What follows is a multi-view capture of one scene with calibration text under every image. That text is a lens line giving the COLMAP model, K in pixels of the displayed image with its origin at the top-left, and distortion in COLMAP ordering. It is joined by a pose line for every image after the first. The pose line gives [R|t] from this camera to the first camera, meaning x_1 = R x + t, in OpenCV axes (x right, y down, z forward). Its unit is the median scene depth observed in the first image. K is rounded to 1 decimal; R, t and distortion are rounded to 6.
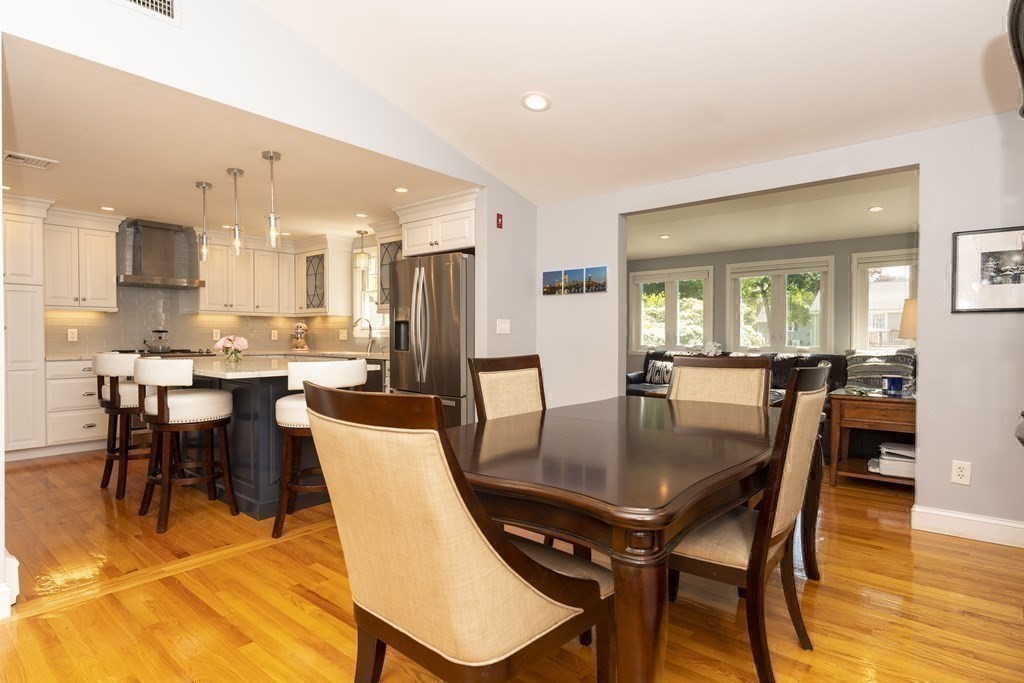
lens RADIAL K [[525.7, 0, 503.2], [0, 525.7, 342.7], [0, 0, 1]] dist [-0.002431, -0.001465]
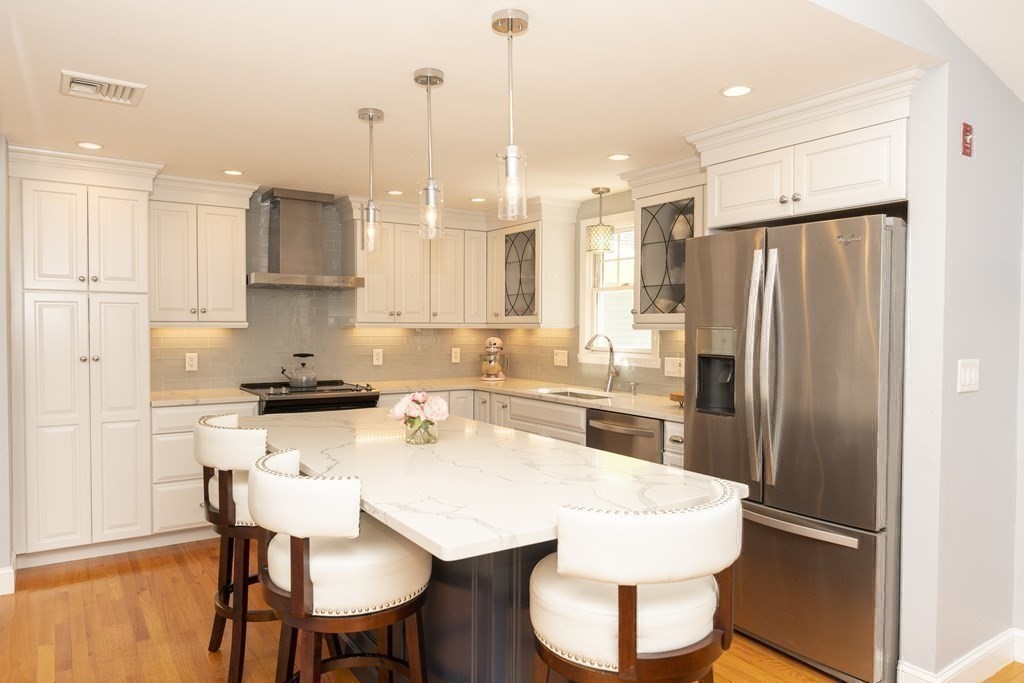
lens RADIAL K [[667.7, 0, 505.3], [0, 667.7, 344.9], [0, 0, 1]] dist [0.000621, -0.001423]
pose [[0.957935, 0.009904, -0.286813, -0.167186], [-0.006367, 0.999892, 0.013262, -0.048325], [0.286913, -0.010878, 0.957895, 0.265087]]
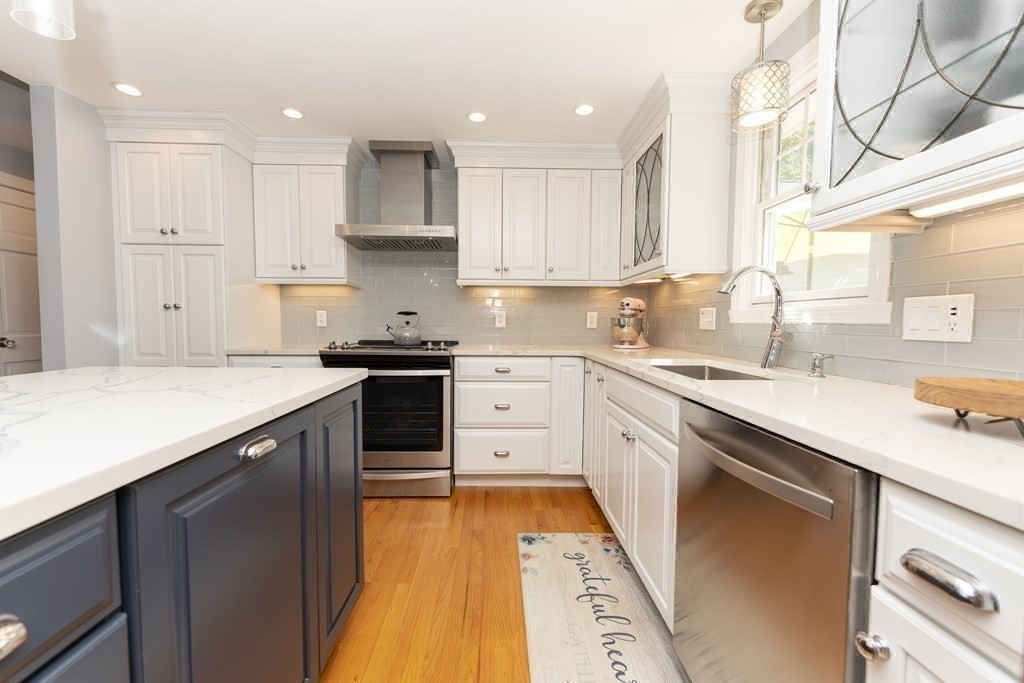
lens RADIAL K [[404.3, 0, 506.8], [0, 404.3, 345.8], [0, 0, 1]] dist [0.002150, -0.000291]
pose [[0.662873, 0.046386, -0.747294, -0.190617], [-0.015705, 0.998721, 0.048062, -0.007051], [0.748568, -0.020123, 0.662753, 0.769040]]
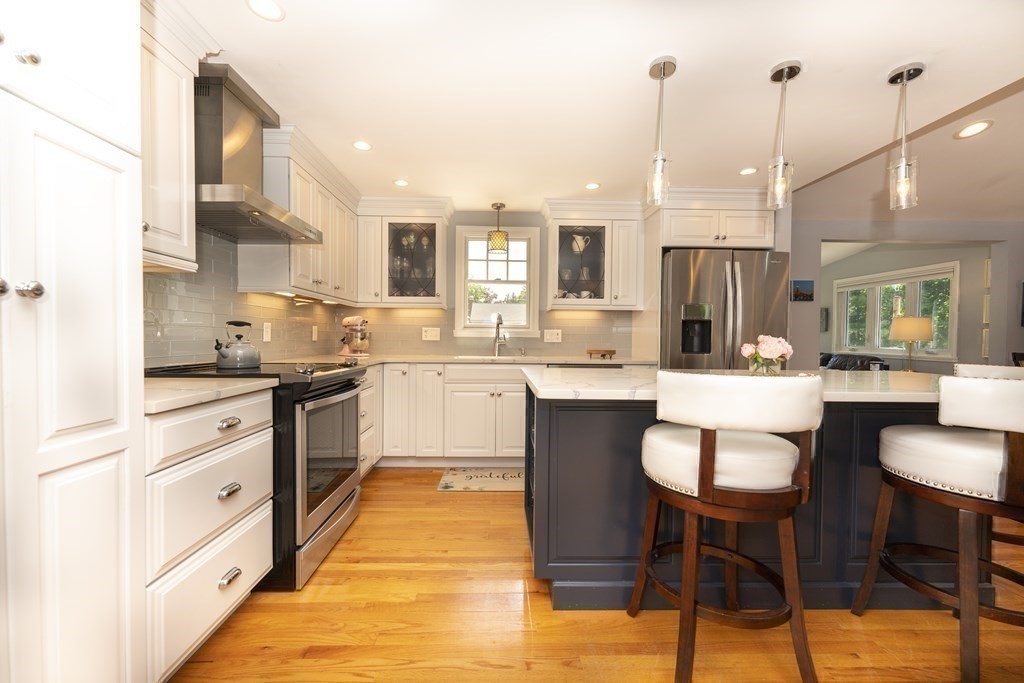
lens RADIAL K [[404.3, 0, 507.3], [0, 404.3, 344.9], [0, 0, 1]] dist [0.002150, -0.000291]
pose [[0.751516, -0.007869, 0.659668, -0.726463], [0.003380, 0.999962, 0.008078, -0.004204], [-0.659707, -0.003841, 0.751513, 0.576342]]
